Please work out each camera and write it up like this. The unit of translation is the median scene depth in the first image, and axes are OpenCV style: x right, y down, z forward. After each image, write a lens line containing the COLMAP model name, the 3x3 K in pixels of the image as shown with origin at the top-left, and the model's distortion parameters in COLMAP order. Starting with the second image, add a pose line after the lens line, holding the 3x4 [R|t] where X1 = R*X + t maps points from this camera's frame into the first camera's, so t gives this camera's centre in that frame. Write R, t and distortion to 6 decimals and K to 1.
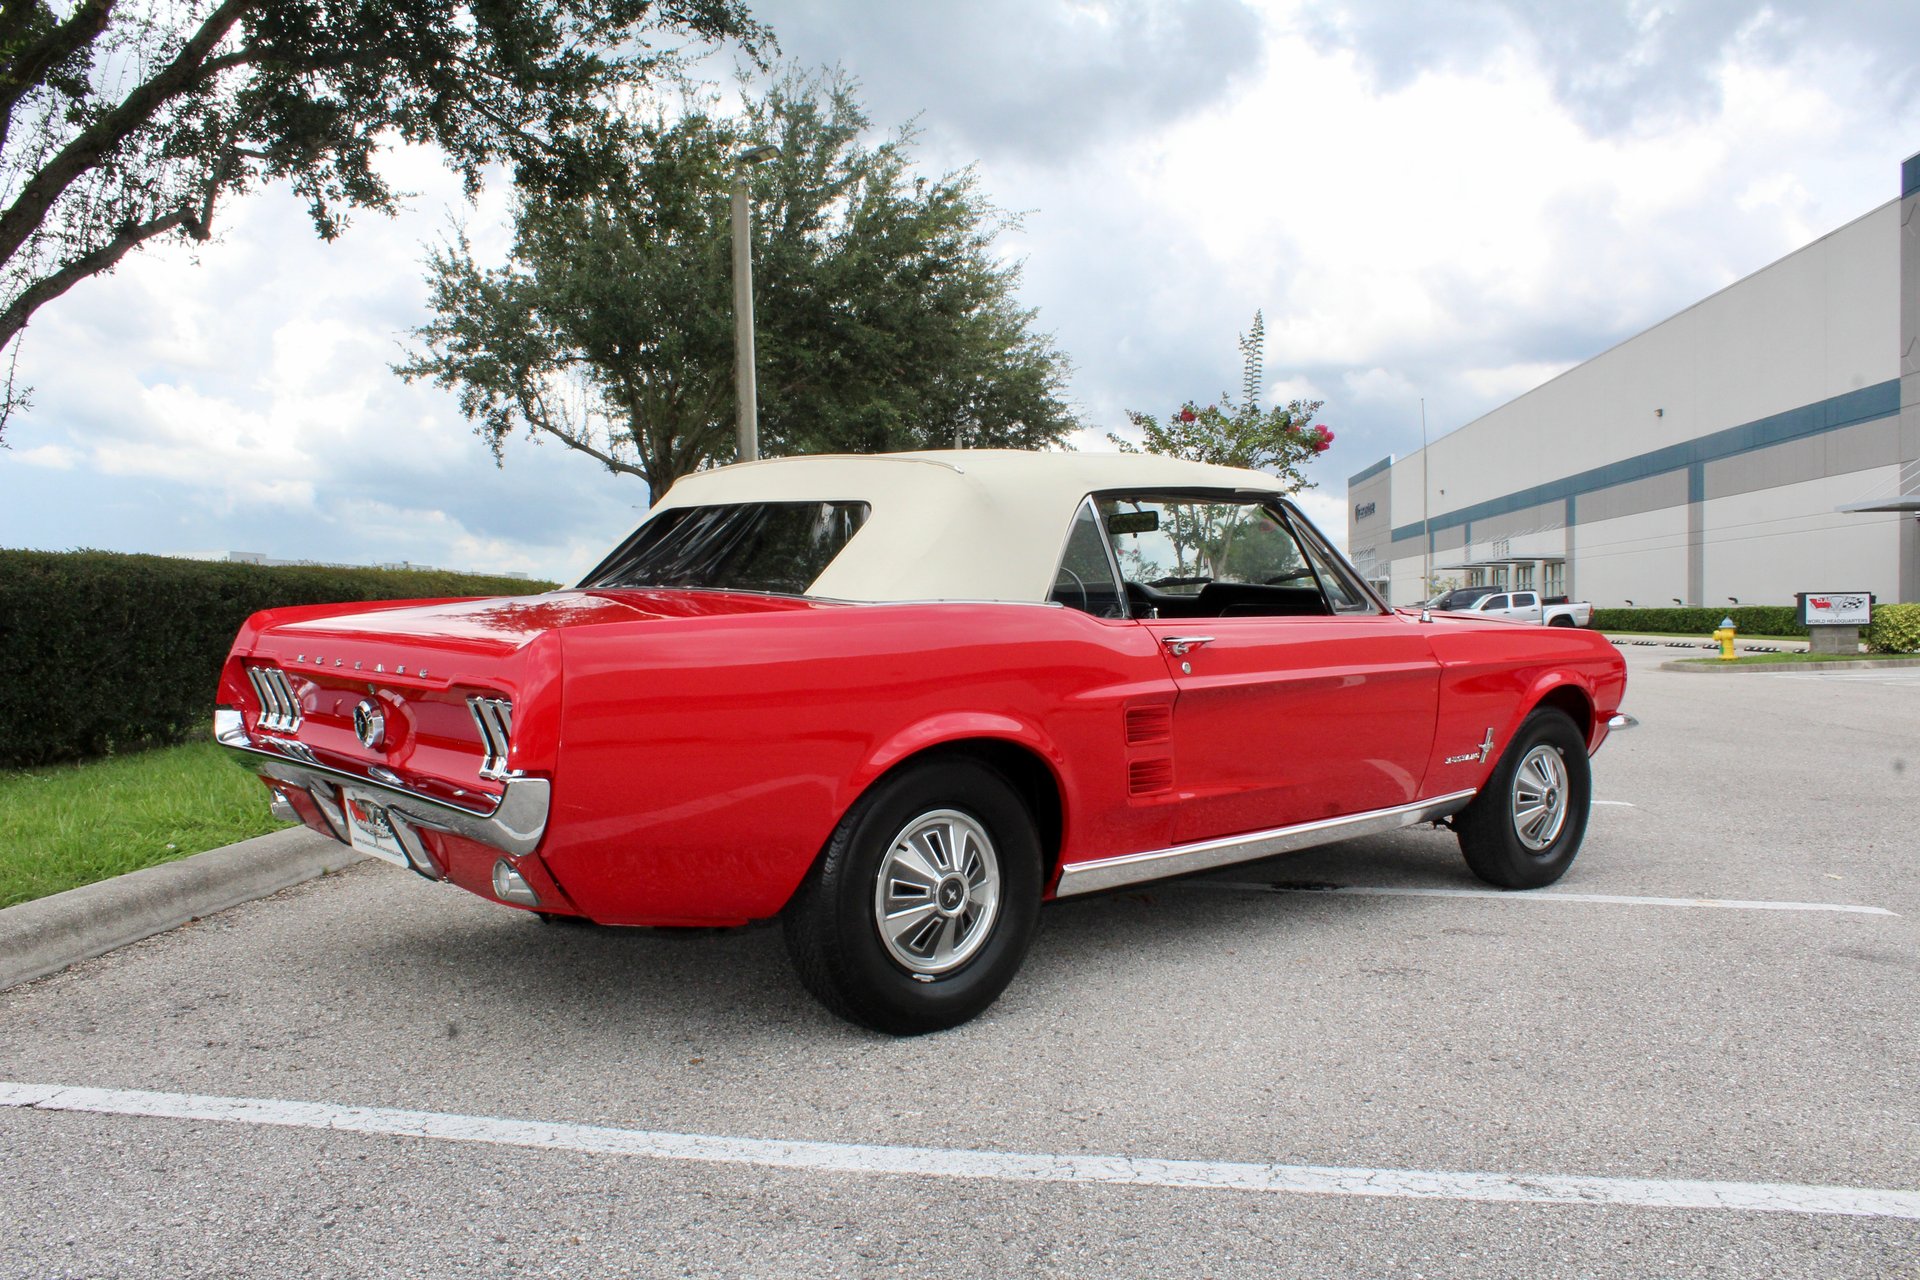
lens RADIAL K [[1613.3, 0, 955.9], [0, 1613.3, 637.6], [0, 0, 1]] dist [-0.172256, 0.162719]
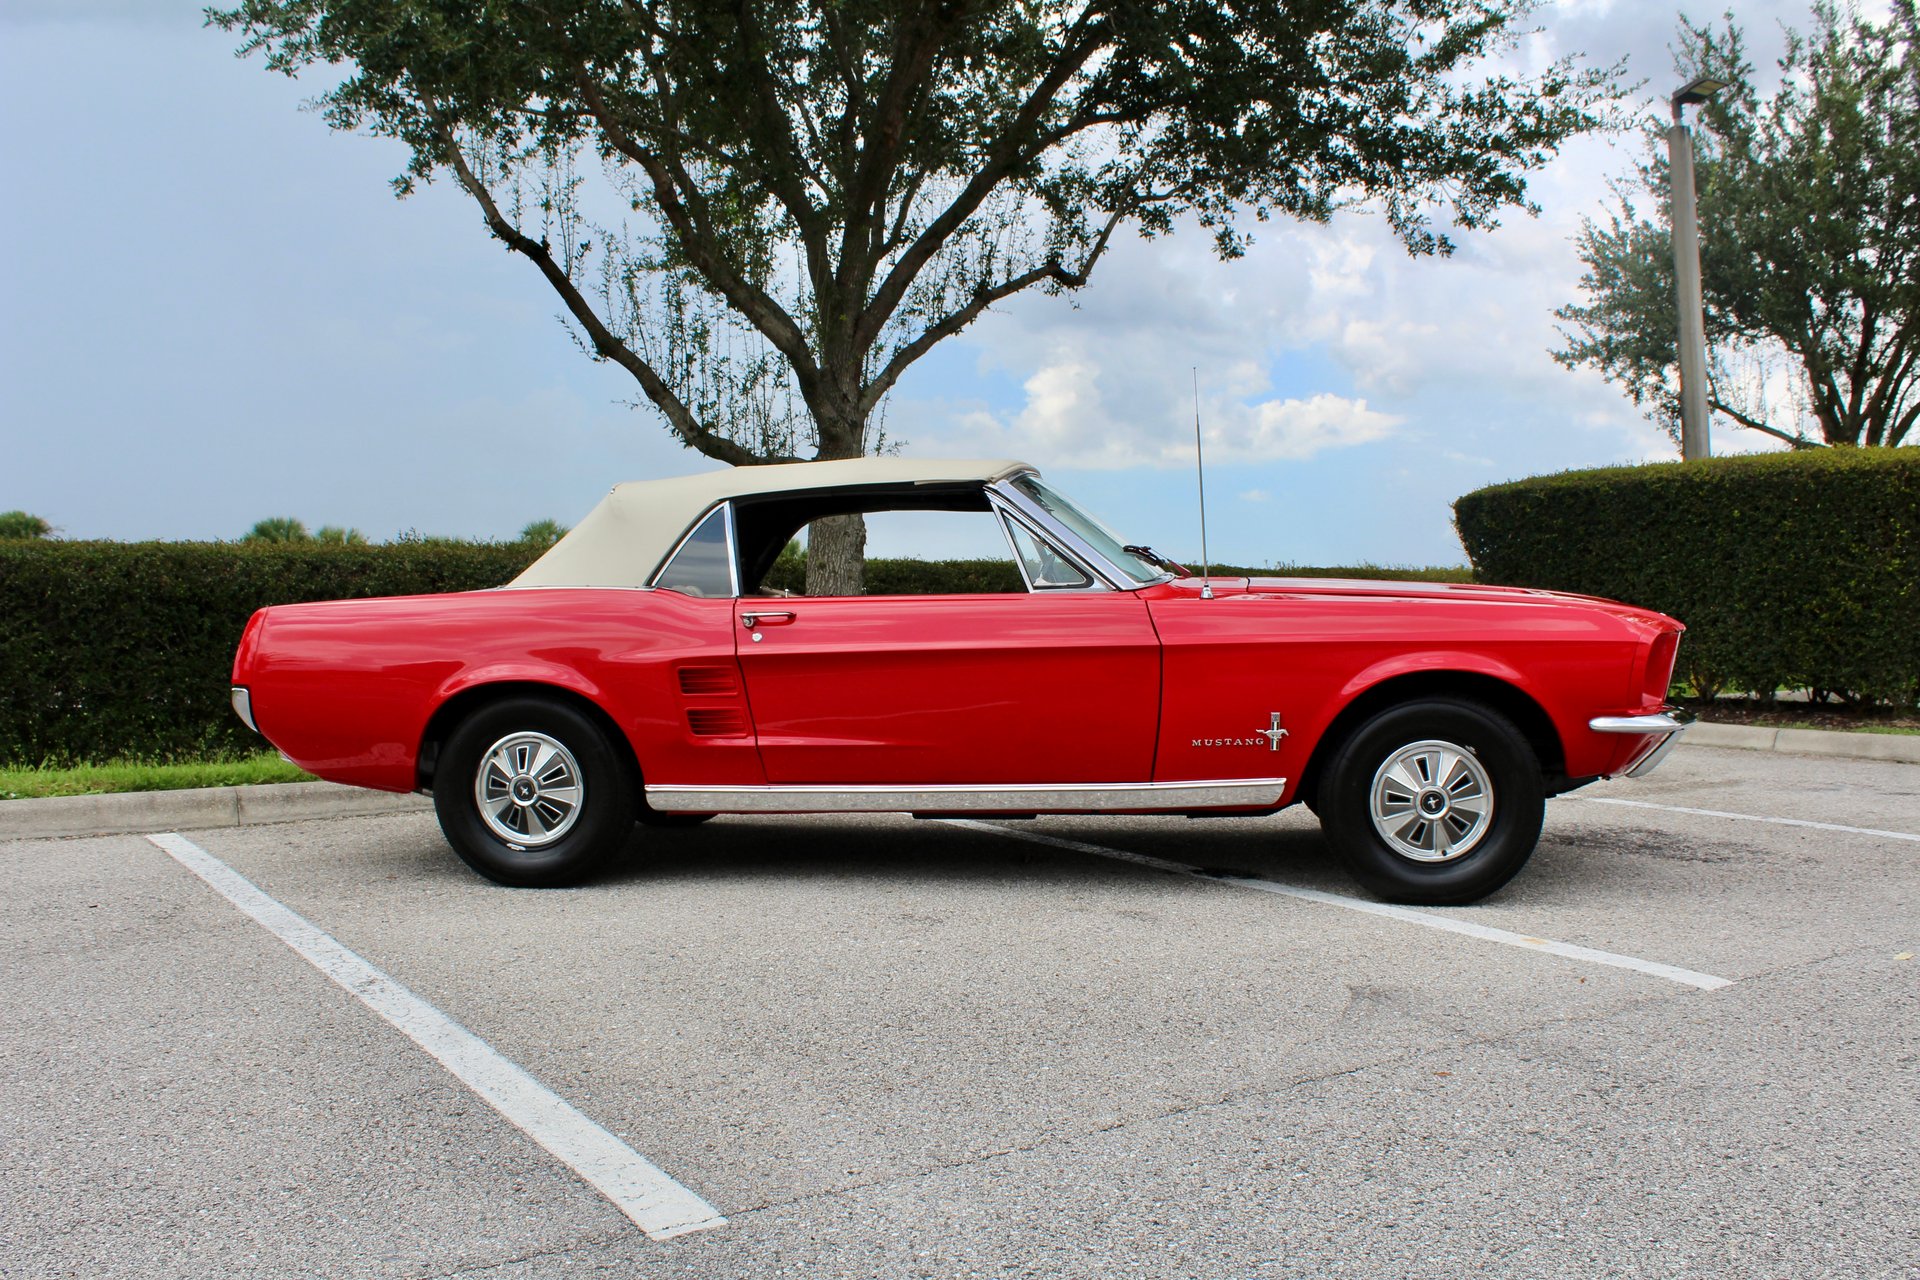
lens RADIAL K [[1773.8, 0, 957.9], [0, 1773.8, 642.0], [0, 0, 1]] dist [-0.158796, 0.169504]
pose [[0.646118, 0.003175, -0.763231, 0.223415], [-0.005491, 0.999985, -0.000488, 0.003818], [0.763217, 0.004506, 0.646126, 0.042975]]
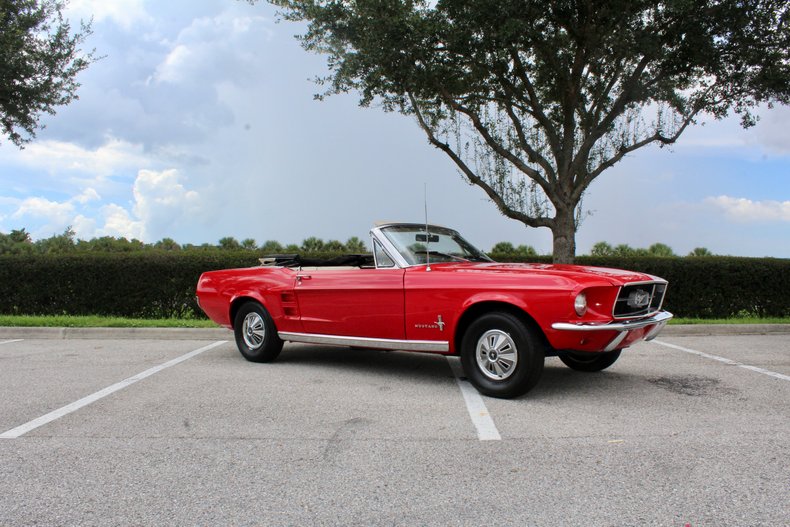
lens RADIAL K [[666.9, 0, 394.6], [0, 666.9, 262.7], [0, 0, 1]] dist [-0.165700, 0.153827]
pose [[0.126730, -0.026442, -0.991585, 0.293975], [-0.023481, 0.999285, -0.029649, 0.001929], [0.991659, 0.027041, 0.126018, 0.178957]]
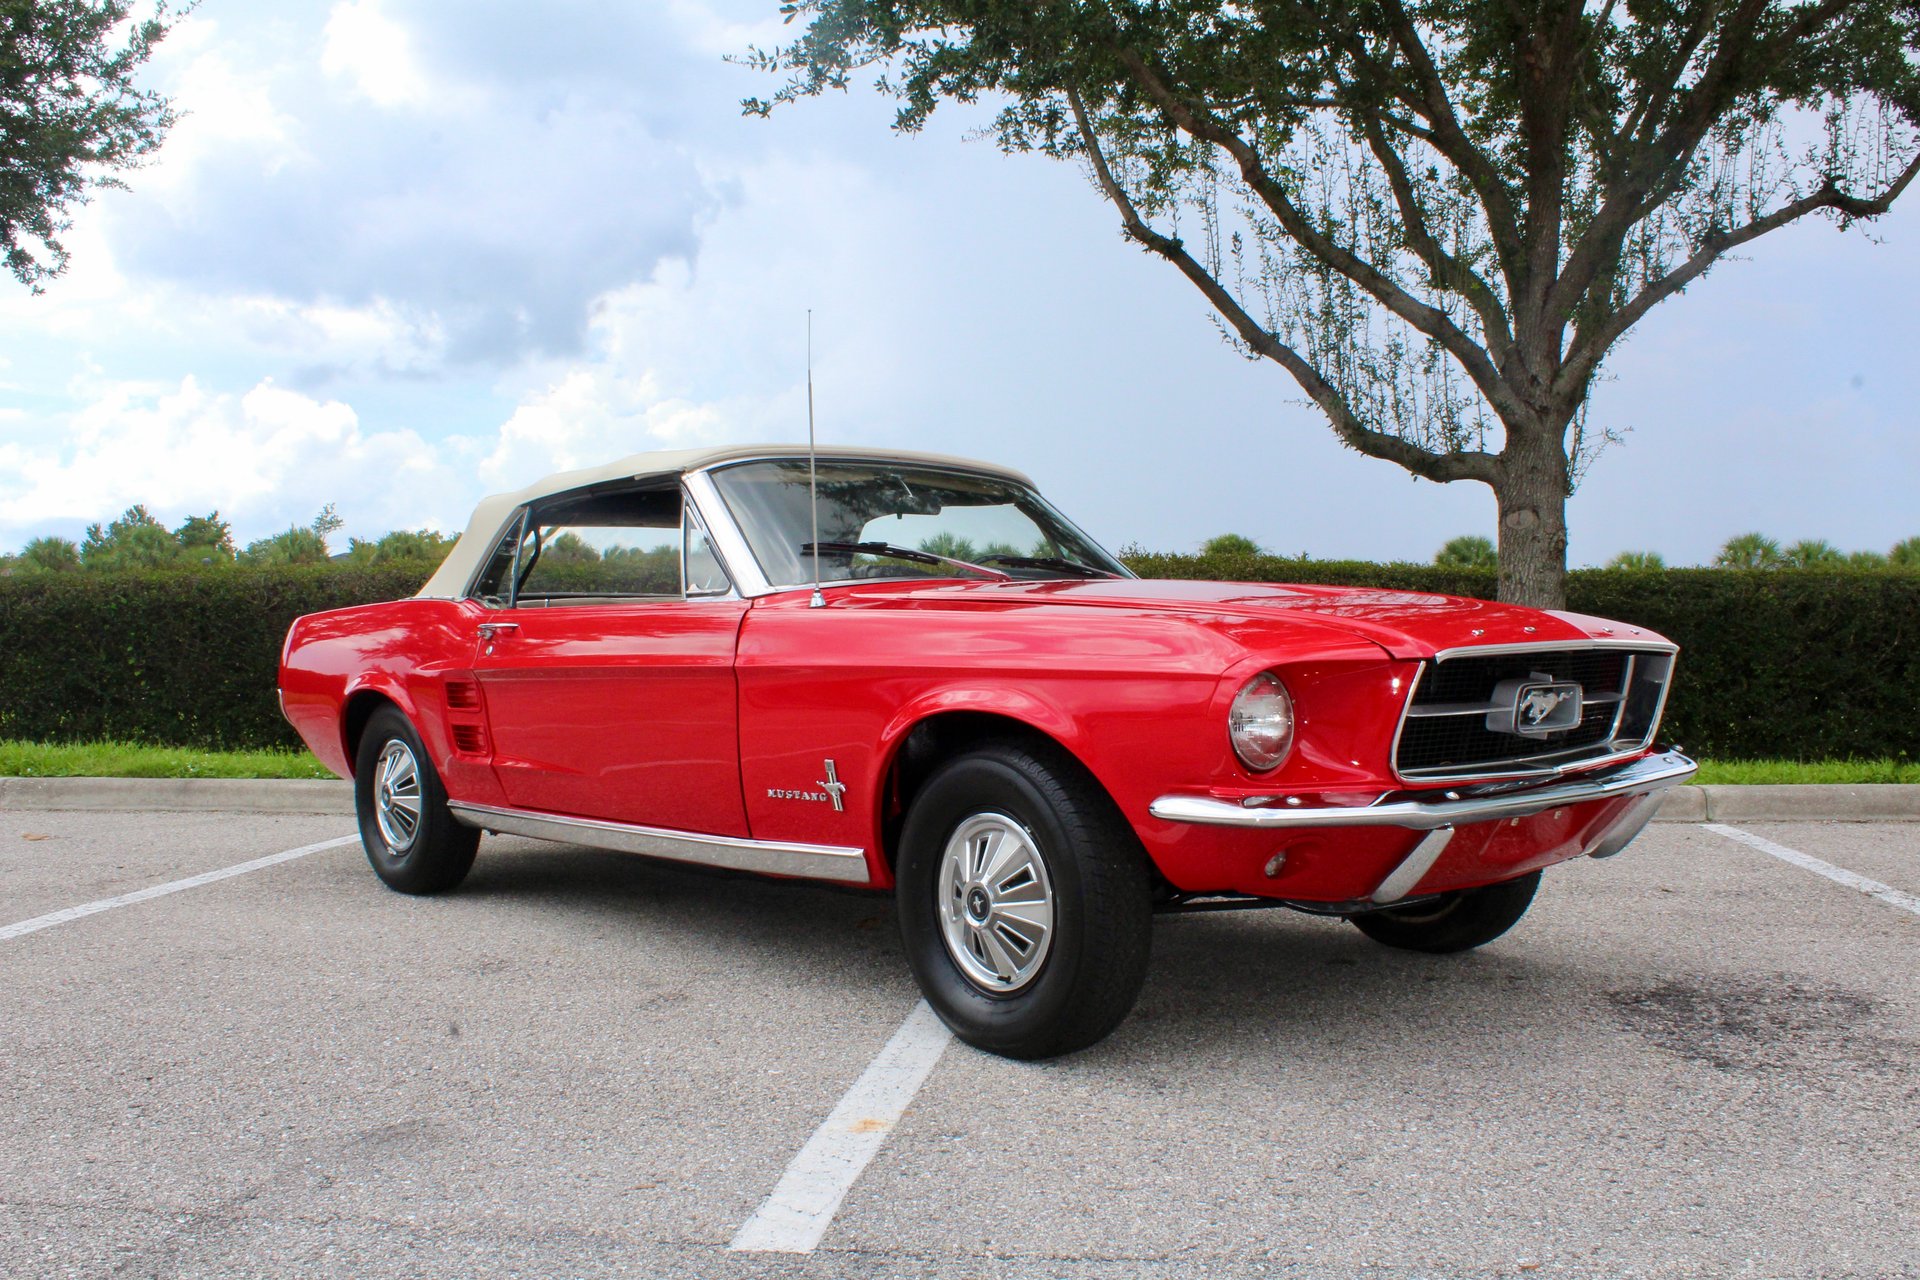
lens RADIAL K [[1773.8, 0, 957.9], [0, 1773.8, 642.0], [0, 0, 1]] dist [-0.158796, 0.169504]
pose [[-0.004156, -0.000634, -0.999991, 0.246983], [-0.022417, 0.999749, -0.000541, 0.001002], [0.999740, 0.022414, -0.004169, 0.235248]]
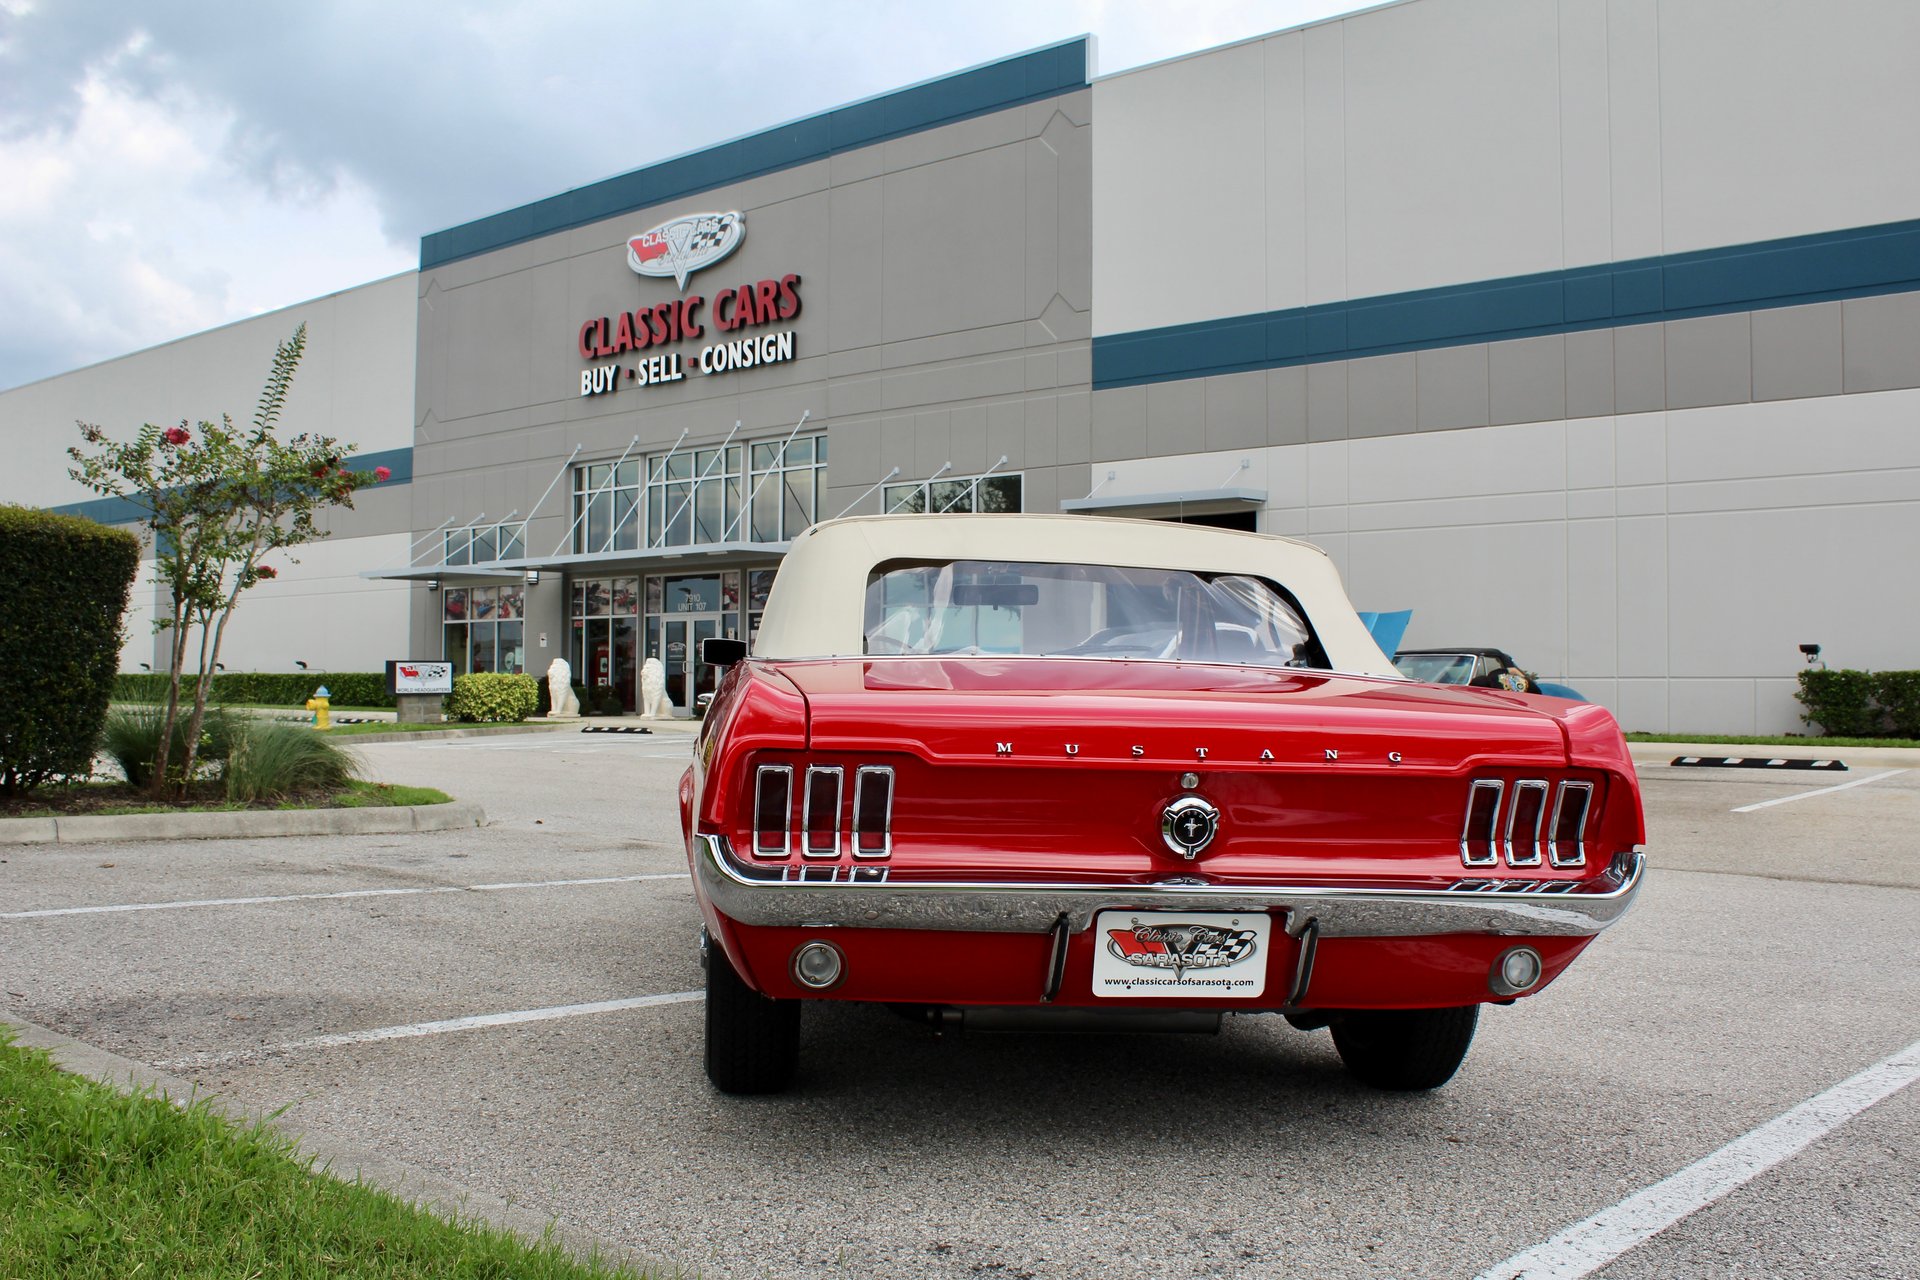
lens RADIAL K [[1773.8, 0, 957.9], [0, 1773.8, 642.0], [0, 0, 1]] dist [-0.158796, 0.169504]
pose [[0.578739, 0.025554, 0.815112, -0.177667], [0.004841, 0.999384, -0.034768, -0.001019], [-0.815499, 0.024068, 0.578258, 0.089358]]
